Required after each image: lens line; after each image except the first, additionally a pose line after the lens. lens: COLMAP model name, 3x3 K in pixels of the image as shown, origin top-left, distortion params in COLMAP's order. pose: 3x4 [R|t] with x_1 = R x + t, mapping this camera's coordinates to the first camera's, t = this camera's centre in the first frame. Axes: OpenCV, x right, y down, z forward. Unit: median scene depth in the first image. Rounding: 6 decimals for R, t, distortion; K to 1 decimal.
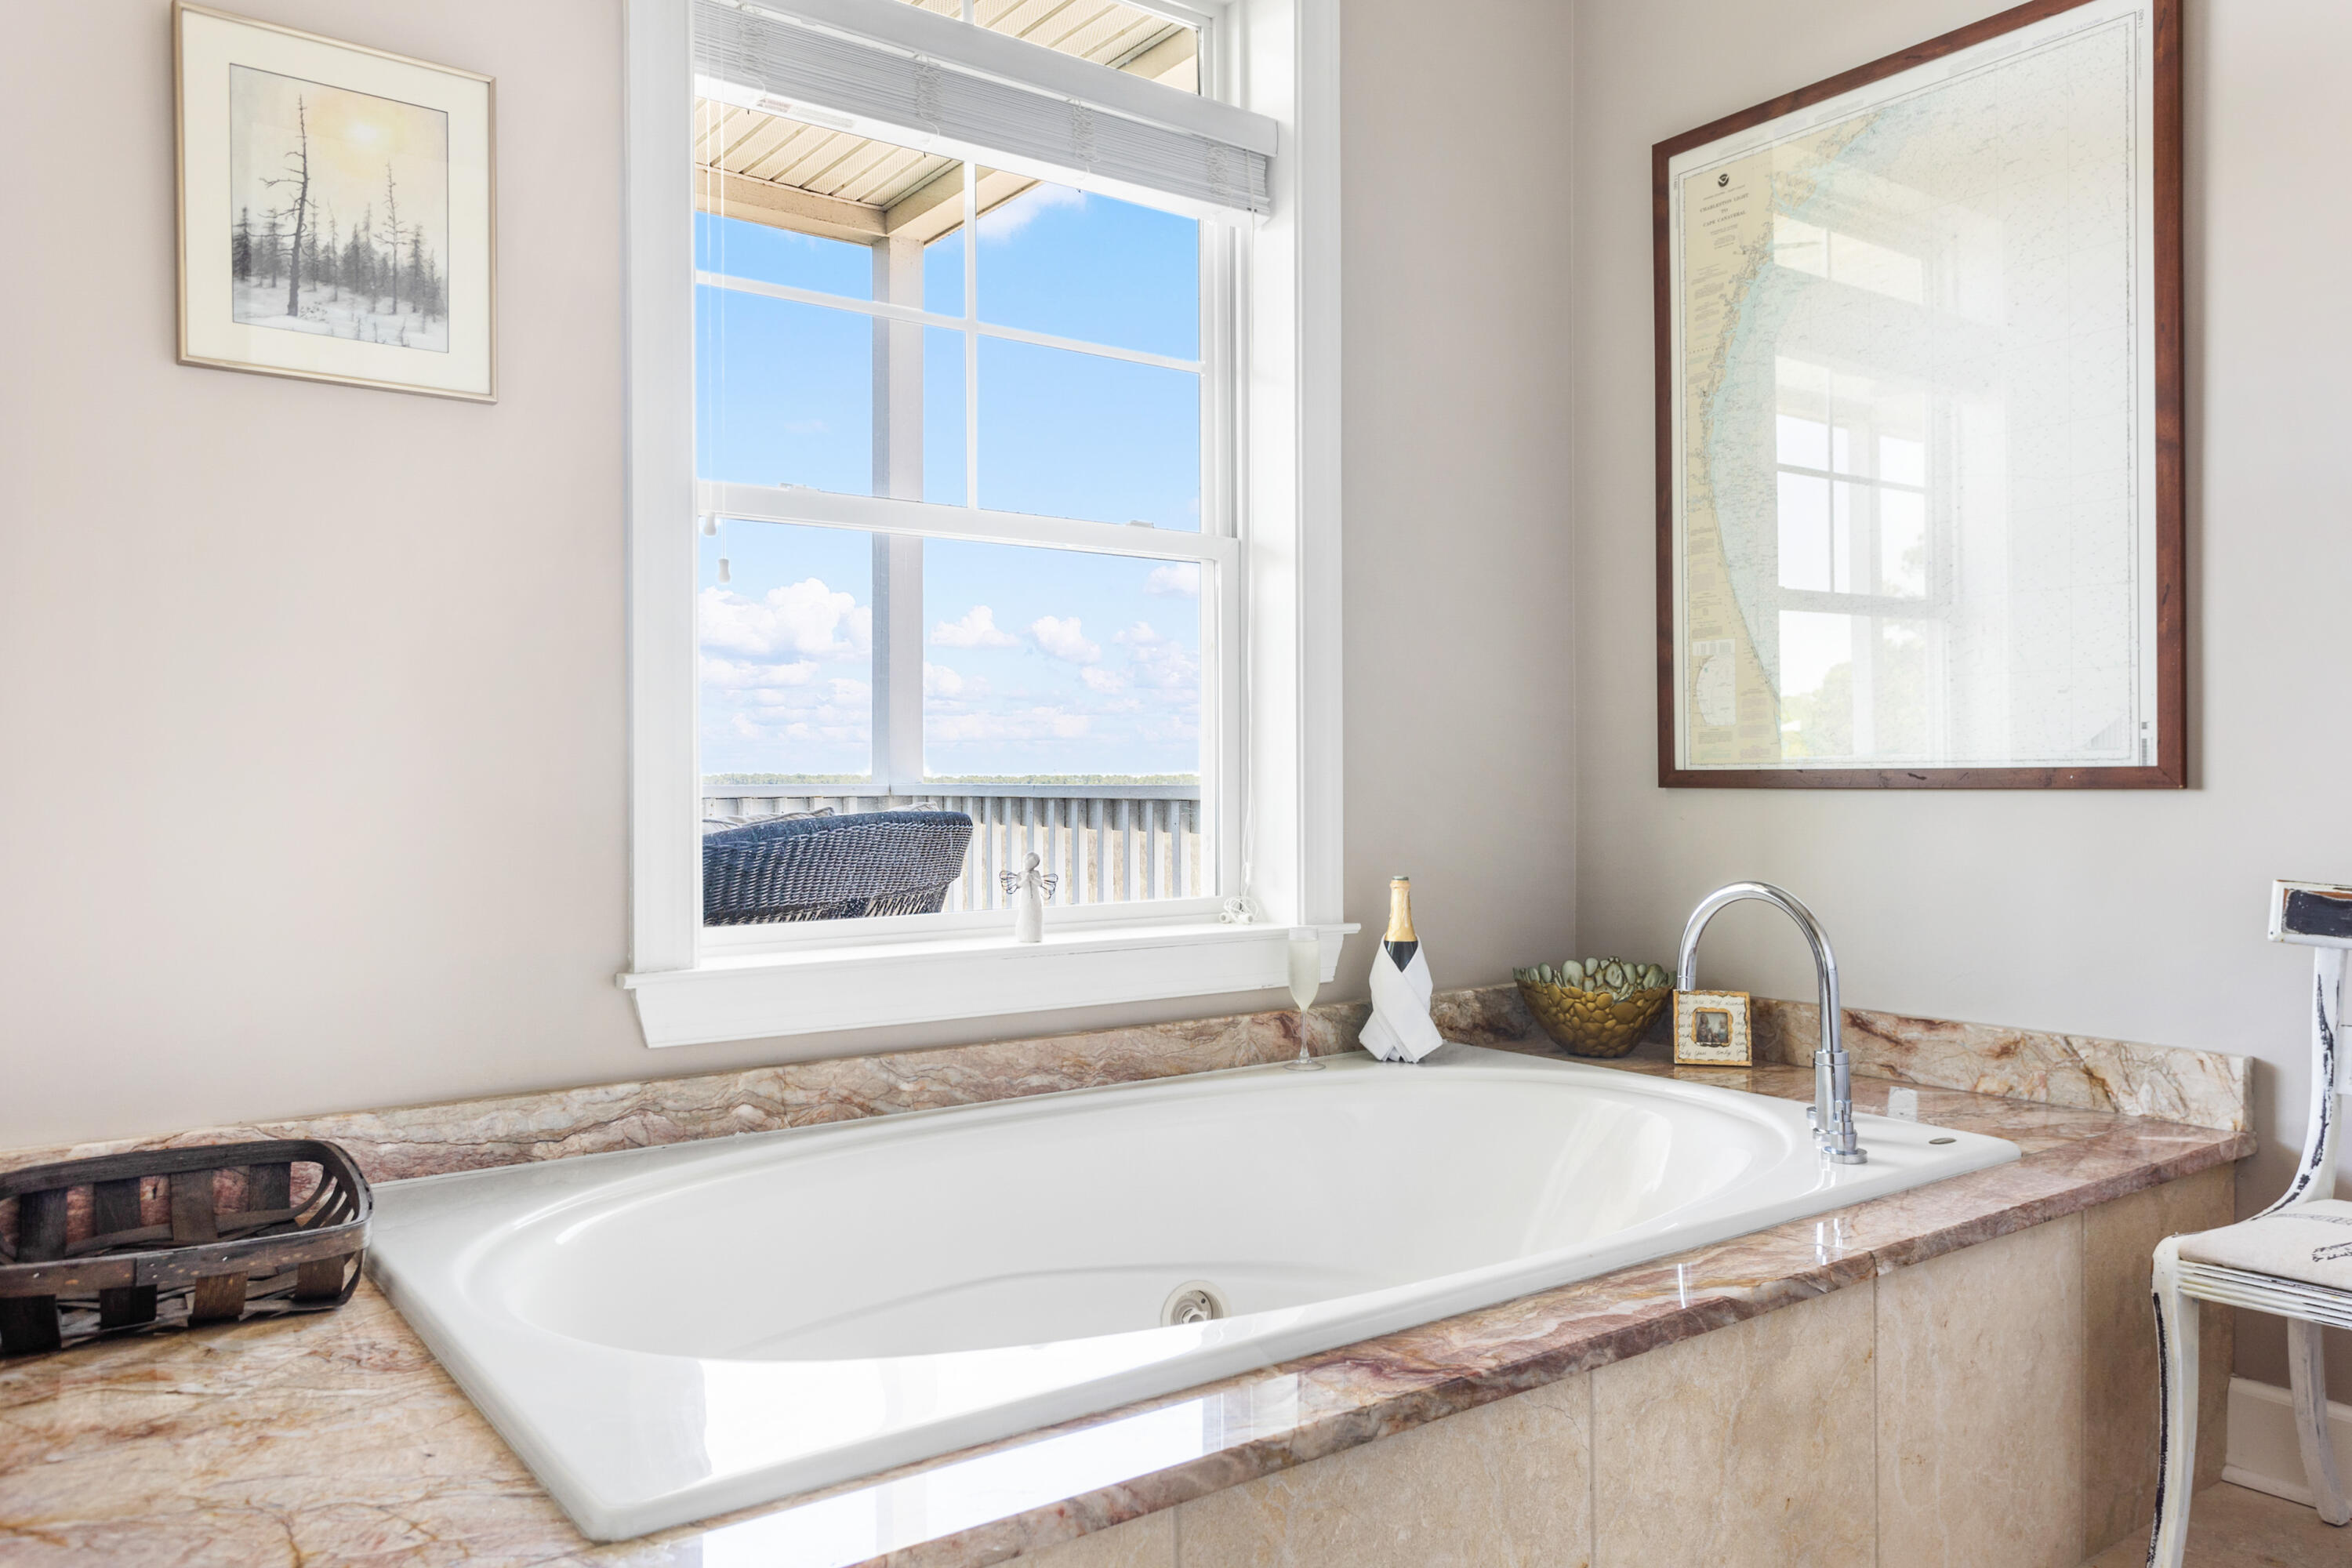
lens RADIAL K [[1655.2, 0, 1210.4], [0, 1655.2, 800.3], [0, 0, 1]] dist [-0.002319, 0.008547]
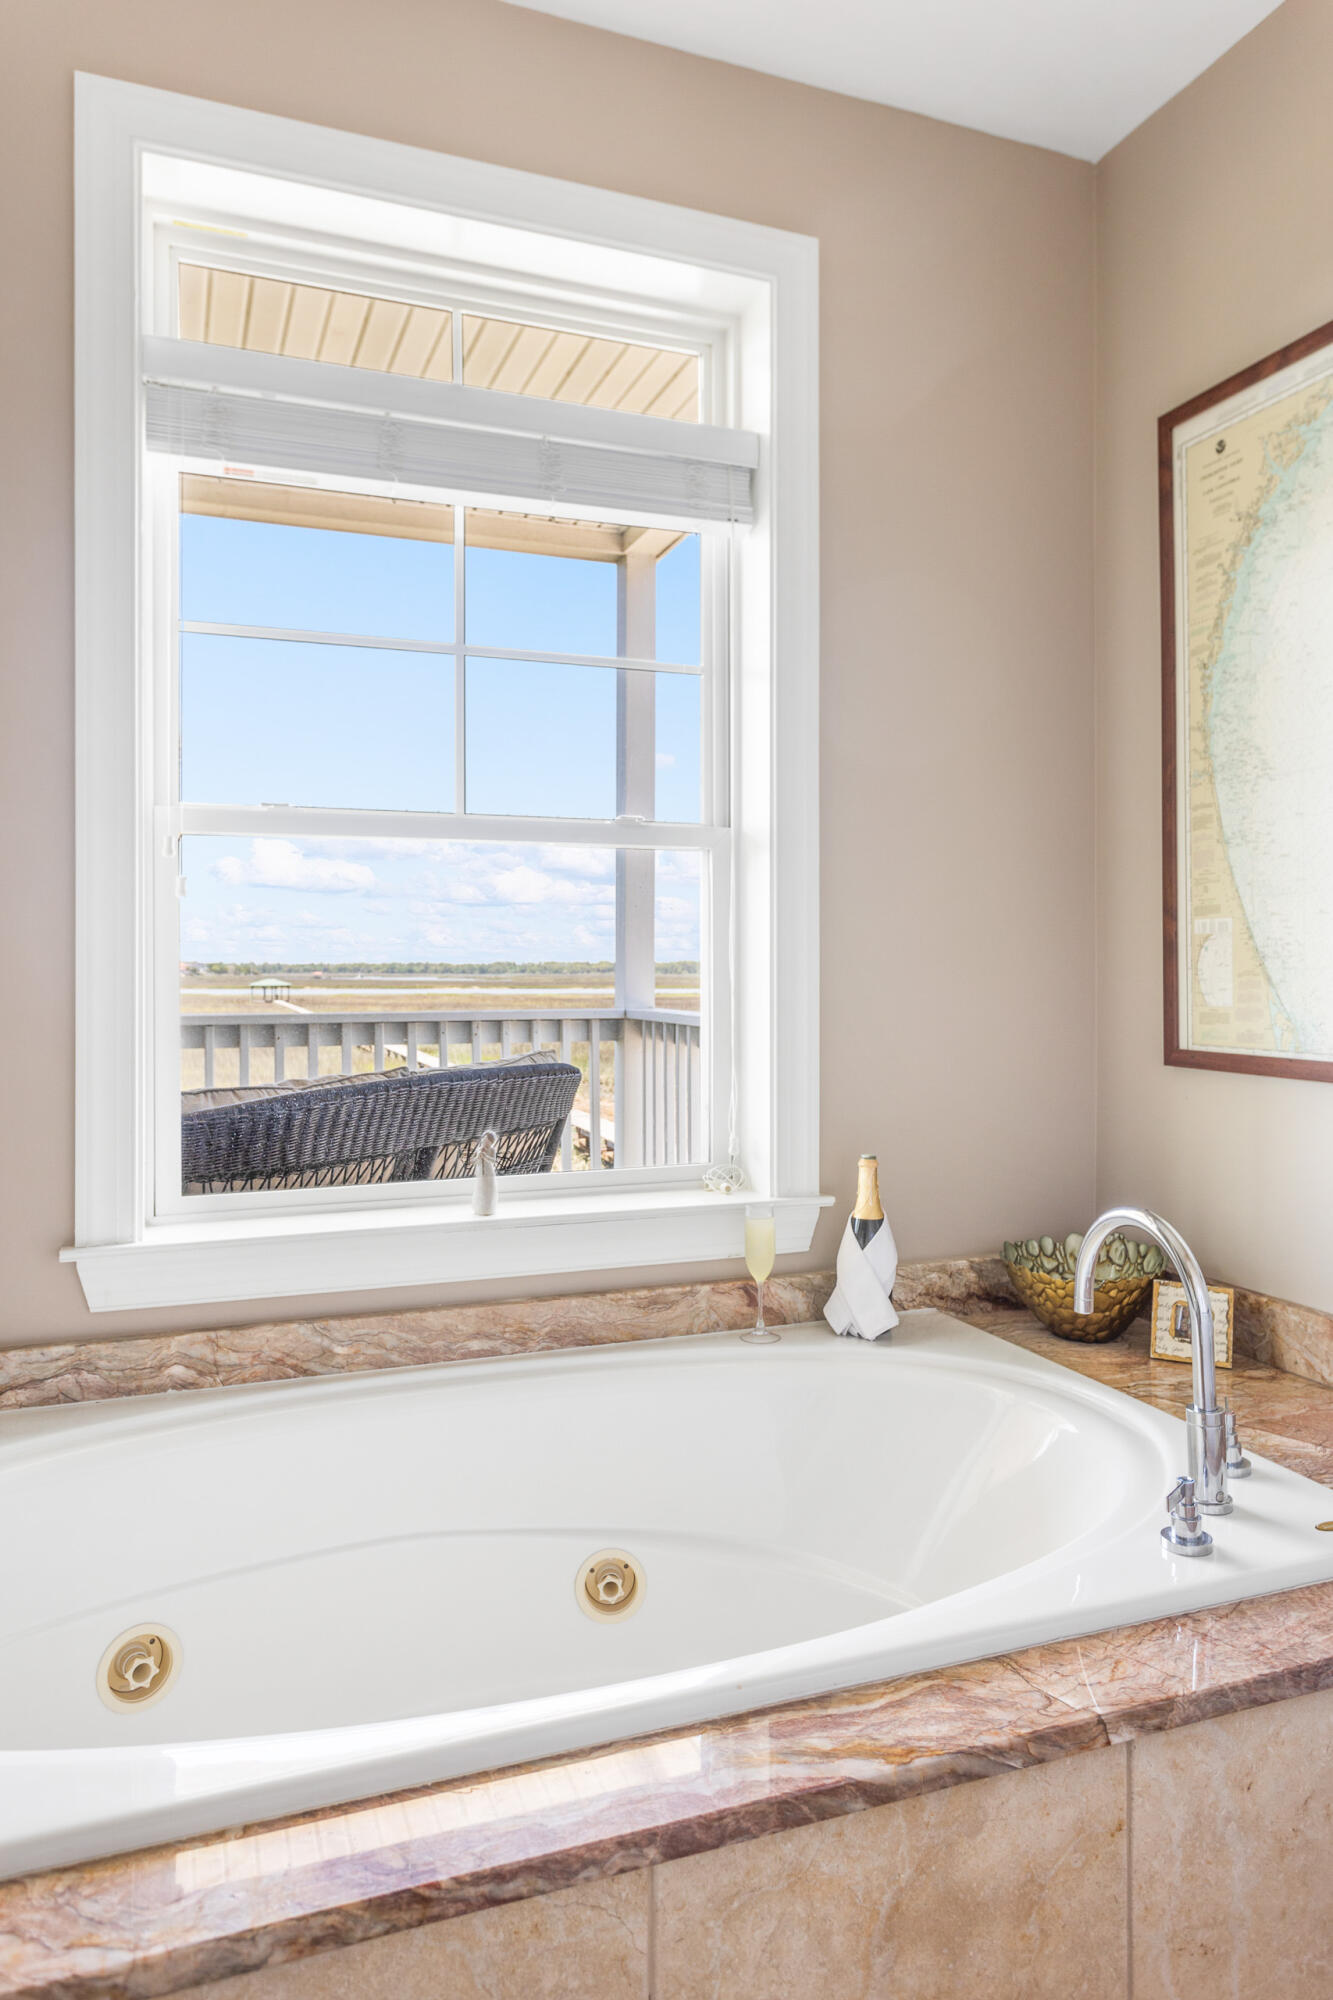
lens RADIAL K [[1333.4, 0, 669.7], [0, 1333.4, 979.6], [0, 0, 1]] dist [-0.002206, 0.008399]
pose [[0.963508, 0.004380, -0.267644, 0.242542], [-0.005912, 0.999970, -0.004919, -0.064724], [0.267615, 0.006322, 0.963505, 0.186504]]
